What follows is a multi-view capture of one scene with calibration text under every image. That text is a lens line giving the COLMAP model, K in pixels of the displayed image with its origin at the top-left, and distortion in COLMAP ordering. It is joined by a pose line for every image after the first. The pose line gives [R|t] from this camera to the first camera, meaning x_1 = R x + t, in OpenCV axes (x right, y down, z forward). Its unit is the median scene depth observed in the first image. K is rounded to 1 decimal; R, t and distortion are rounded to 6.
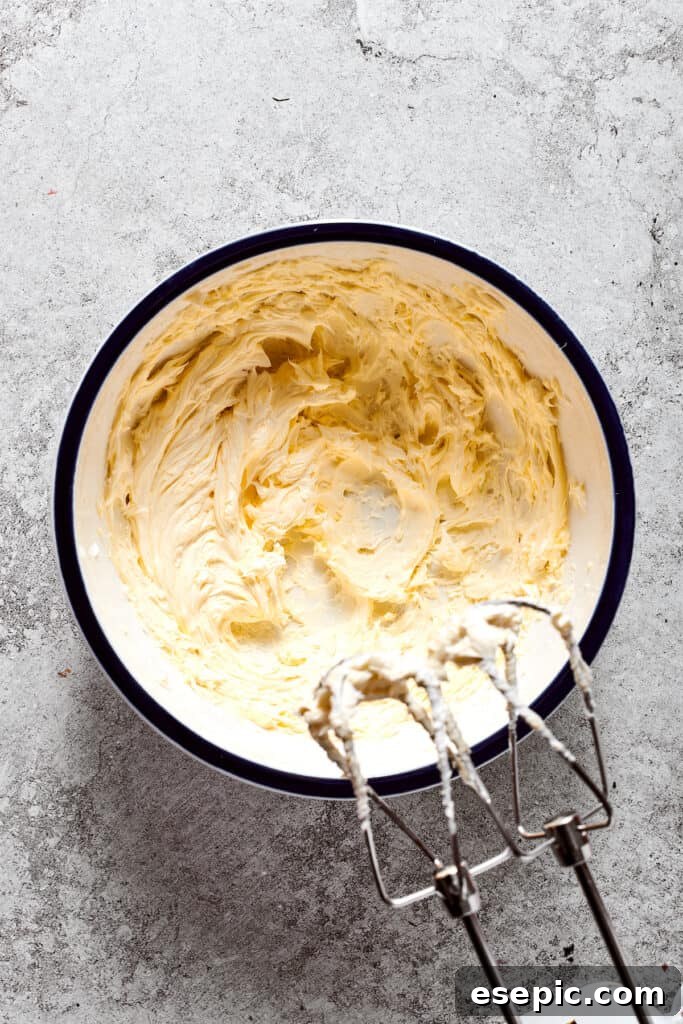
lens RADIAL K [[1568.7, 0, 344.5], [0, 1568.7, 503.4], [0, 0, 1]] dist [-0.179417, 0.000000]
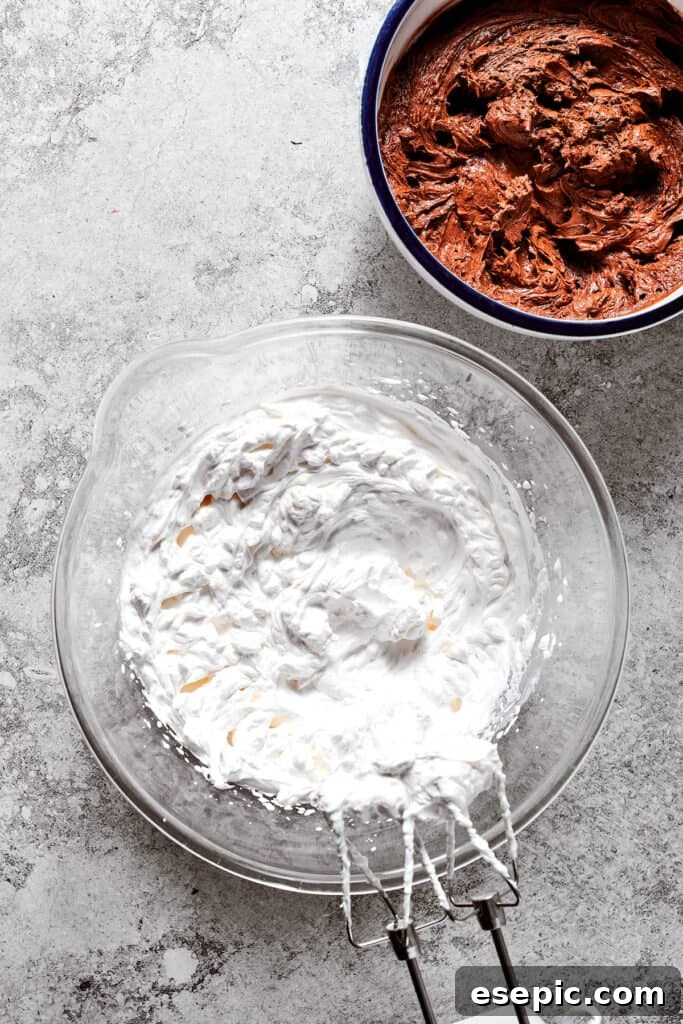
lens RADIAL K [[1612.2, 0, 345.7], [0, 1612.2, 503.0], [0, 0, 1]] dist [-0.186253, 0.000000]
pose [[0.999498, 0.031570, -0.002603, 0.011373], [-0.031481, 0.999083, 0.029023, -0.005468], [0.003517, -0.028927, 0.999575, -0.316777]]
